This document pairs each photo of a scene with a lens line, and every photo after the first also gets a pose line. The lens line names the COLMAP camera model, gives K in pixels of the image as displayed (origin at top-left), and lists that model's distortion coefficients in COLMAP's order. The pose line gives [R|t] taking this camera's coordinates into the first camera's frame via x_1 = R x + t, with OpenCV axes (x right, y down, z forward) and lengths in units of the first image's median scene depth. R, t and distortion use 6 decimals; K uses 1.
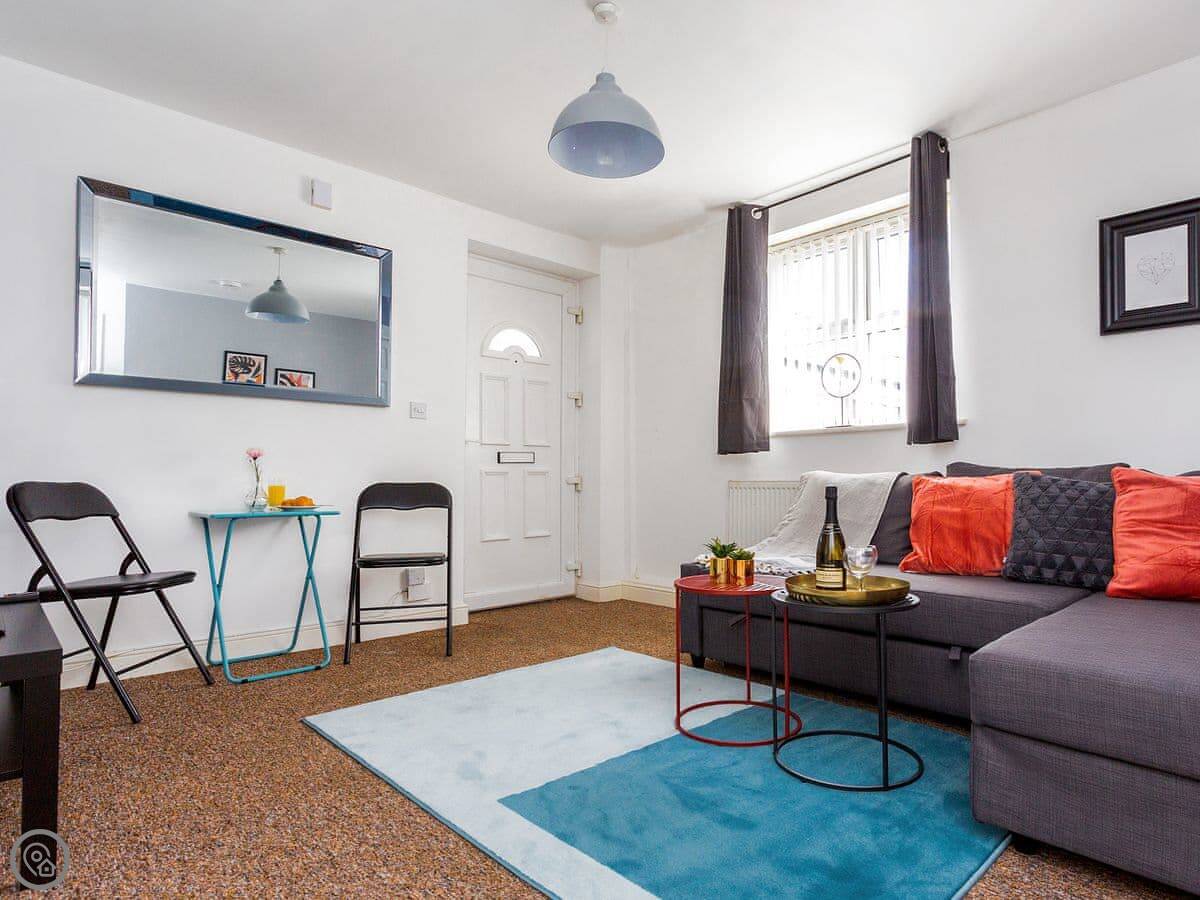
lens RADIAL K [[837.2, 0, 600.0], [0, 837.2, 450.0], [0, 0, 1]] dist [-0.079992, 0.077897]
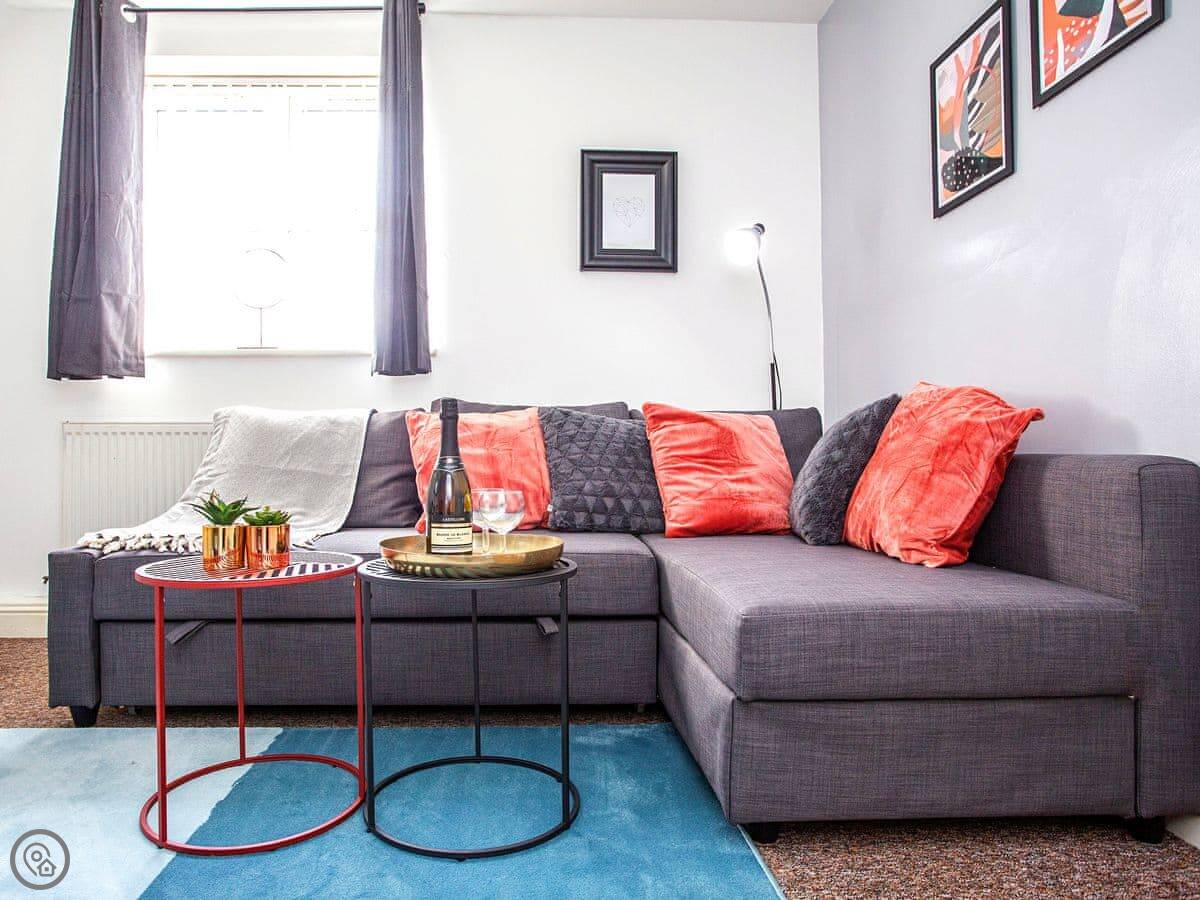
lens RADIAL K [[837.2, 0, 600.0], [0, 837.2, 450.0], [0, 0, 1]] dist [-0.079992, 0.077897]
pose [[0.578927, 0.010672, 0.815310, -0.170849], [-0.023412, 0.999720, 0.003538, 0.068479], [-0.815043, -0.021136, 0.579014, 0.454547]]
